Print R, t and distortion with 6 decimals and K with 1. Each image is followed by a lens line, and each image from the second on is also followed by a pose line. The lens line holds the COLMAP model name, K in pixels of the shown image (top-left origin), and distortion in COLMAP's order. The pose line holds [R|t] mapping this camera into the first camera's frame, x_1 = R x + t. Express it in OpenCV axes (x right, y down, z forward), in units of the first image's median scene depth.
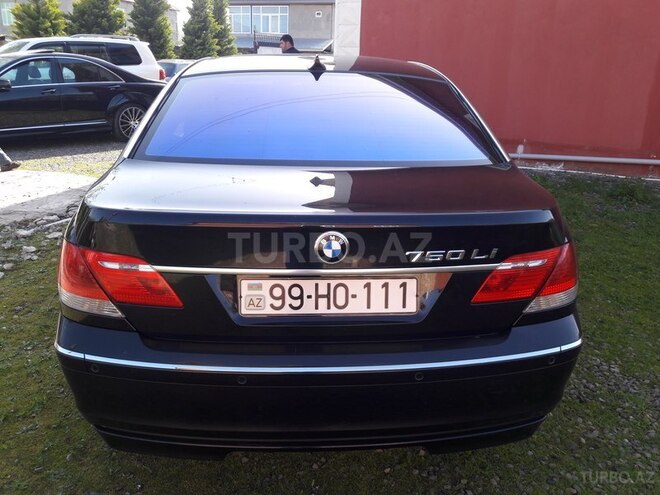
lens RADIAL K [[530.8, 0, 331.1], [0, 530.8, 248.3], [0, 0, 1]] dist [0.032583, -0.007416]
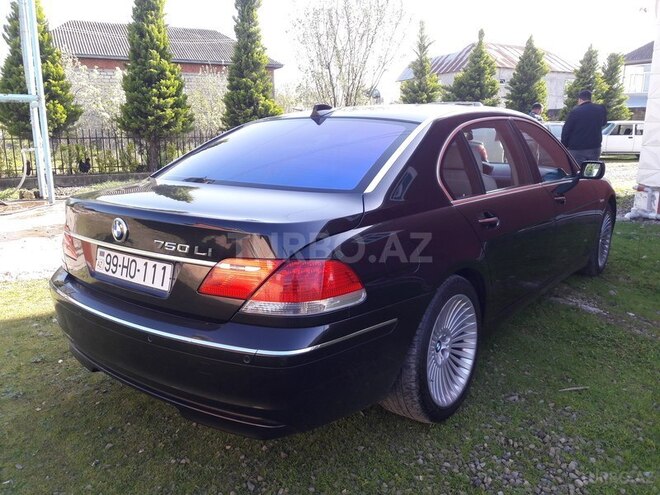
lens RADIAL K [[530.8, 0, 330.3], [0, 530.8, 245.6], [0, 0, 1]] dist [0.032583, -0.007416]
pose [[0.776294, 0.120999, -0.618649, 1.238155], [-0.191370, 0.980324, -0.048397, 0.000326], [0.600620, 0.155961, 0.784176, 0.213296]]
